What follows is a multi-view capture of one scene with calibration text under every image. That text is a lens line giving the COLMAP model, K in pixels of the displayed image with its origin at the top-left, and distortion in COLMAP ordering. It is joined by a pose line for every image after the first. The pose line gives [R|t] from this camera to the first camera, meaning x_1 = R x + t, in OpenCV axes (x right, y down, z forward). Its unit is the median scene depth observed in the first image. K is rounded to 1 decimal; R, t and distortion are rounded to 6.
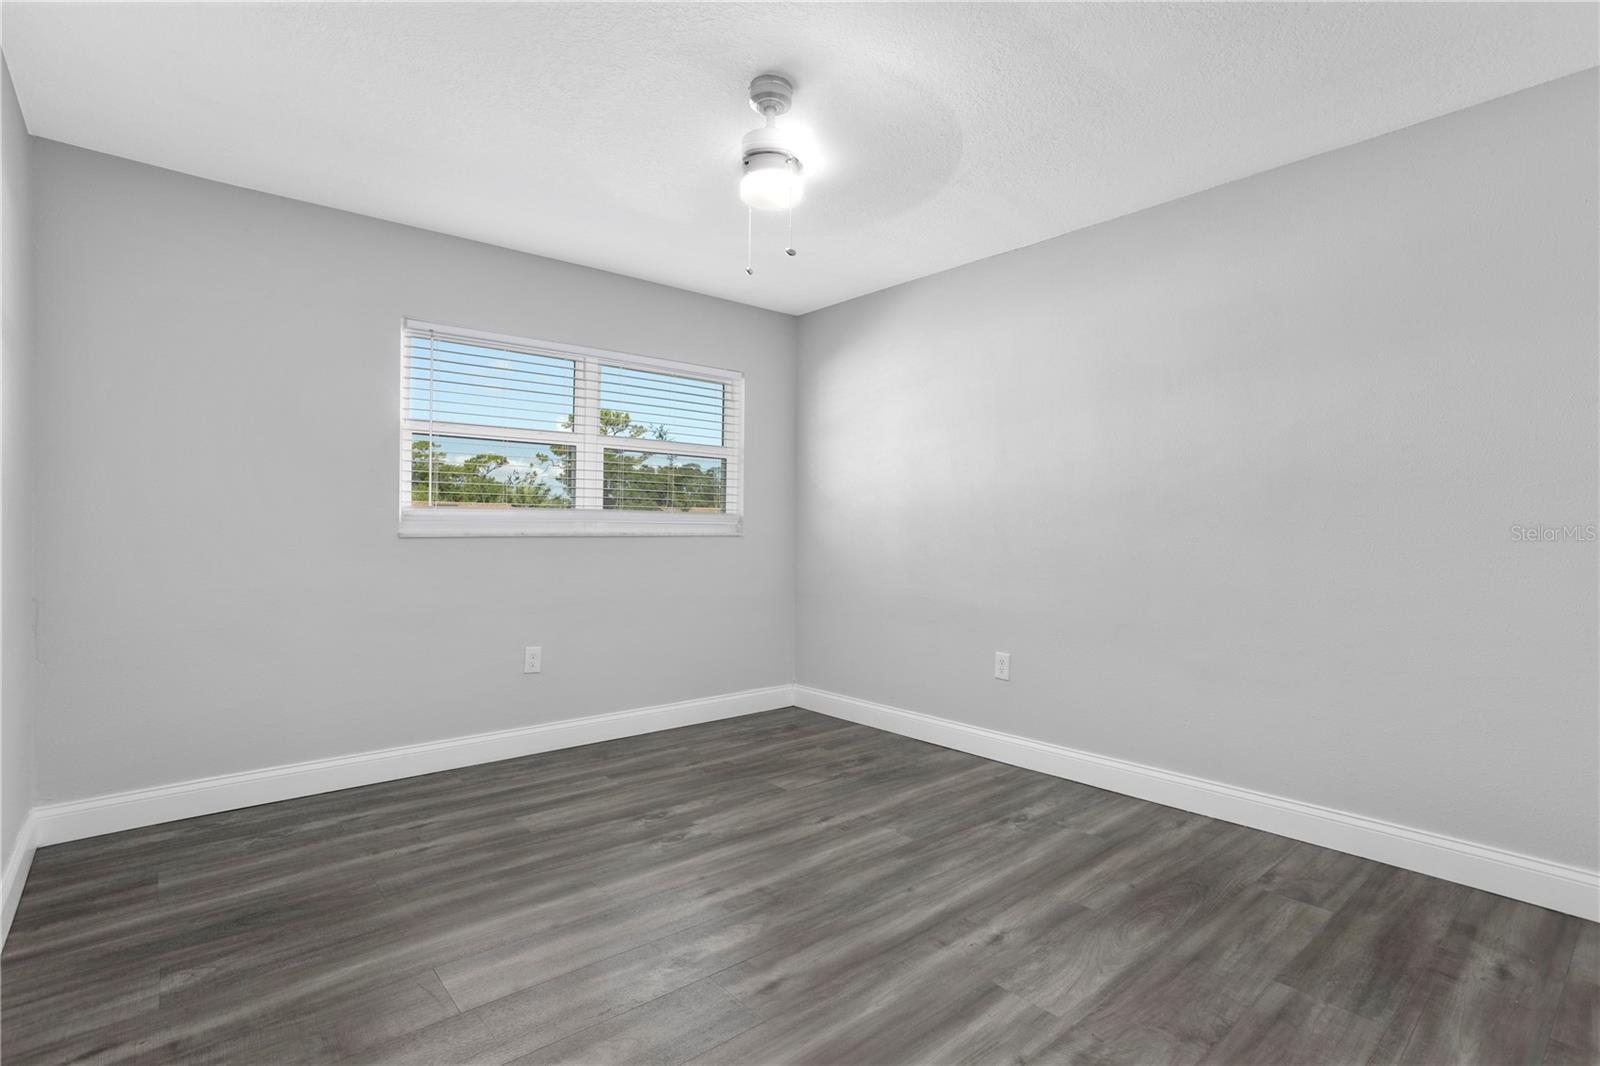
lens RADIAL K [[770.7, 0, 795.7], [0, 770.7, 537.0], [0, 0, 1]] dist [-0.031528, 0.016470]
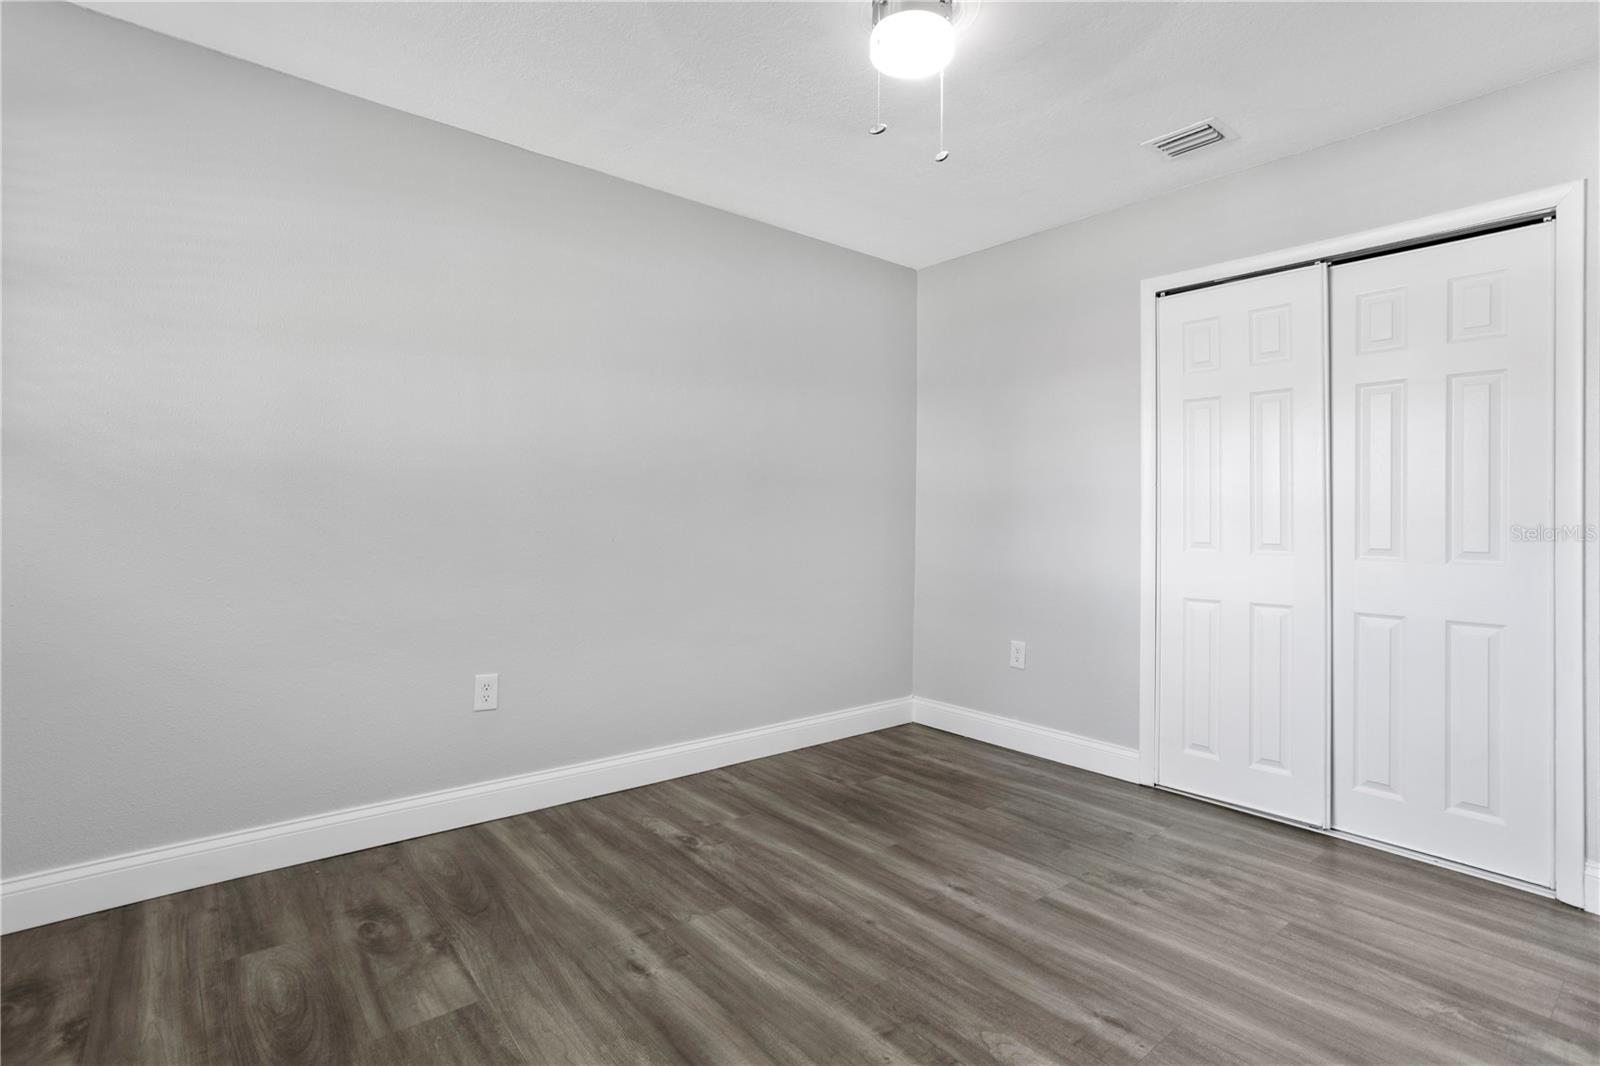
lens RADIAL K [[770.7, 0, 811.2], [0, 770.7, 520.7], [0, 0, 1]] dist [-0.031528, 0.016470]
pose [[0.002628, -0.004867, 0.999985, -0.621012], [-0.007927, 0.999957, 0.004887, -0.005435], [-0.999965, -0.007940, 0.002589, 0.908097]]
